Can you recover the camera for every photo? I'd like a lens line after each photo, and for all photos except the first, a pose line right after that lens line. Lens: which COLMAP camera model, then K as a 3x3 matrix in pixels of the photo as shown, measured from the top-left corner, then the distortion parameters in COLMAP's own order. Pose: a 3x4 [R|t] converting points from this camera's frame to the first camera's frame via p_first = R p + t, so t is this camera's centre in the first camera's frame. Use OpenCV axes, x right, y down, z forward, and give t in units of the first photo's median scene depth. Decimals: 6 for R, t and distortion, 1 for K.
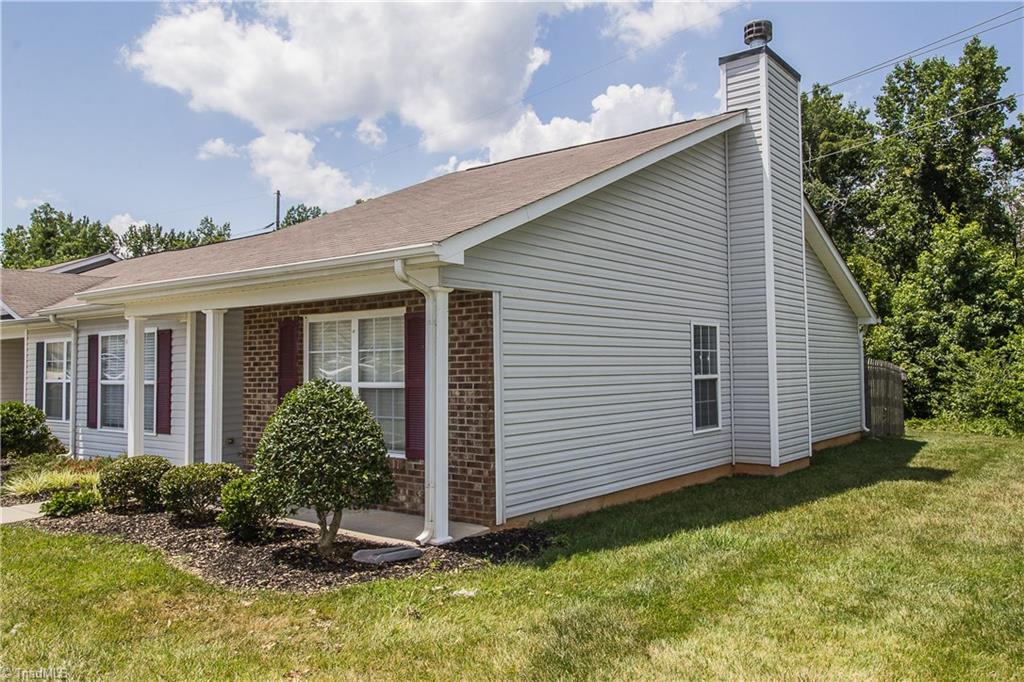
lens RADIAL K [[798.3, 0, 508.4], [0, 798.3, 341.1], [0, 0, 1]] dist [0.002478, 0.008740]
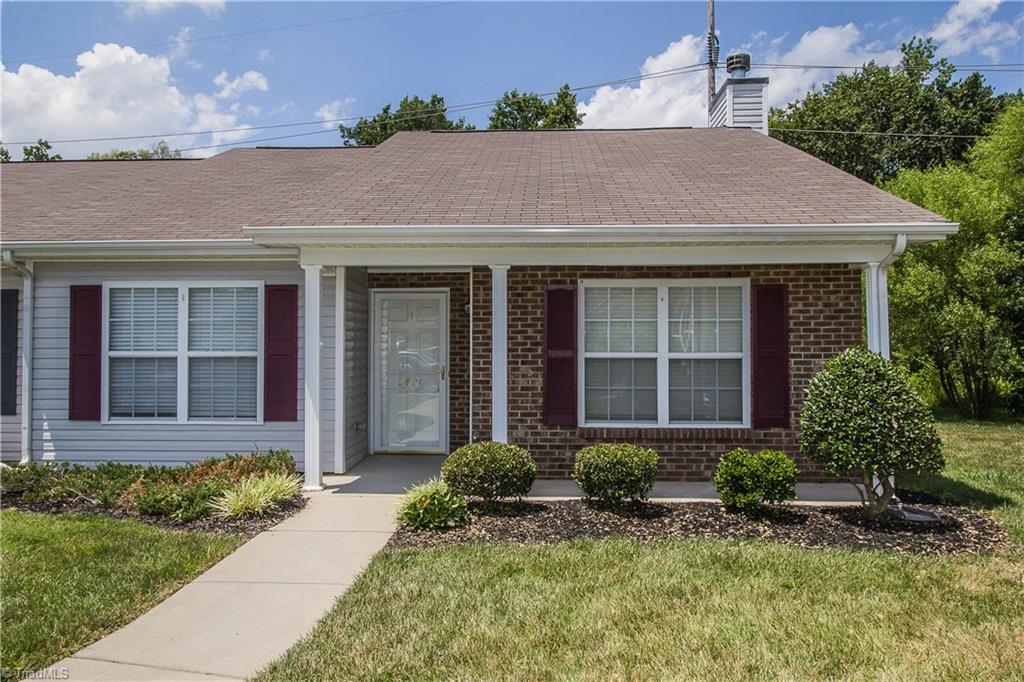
lens RADIAL K [[798.3, 0, 509.1], [0, 798.3, 339.6], [0, 0, 1]] dist [0.002478, 0.008740]
pose [[0.820169, 0.024008, 0.571617, -0.892944], [-0.029250, 0.999572, -0.000013, 0.041141], [-0.571373, -0.016709, 0.820521, 0.322682]]
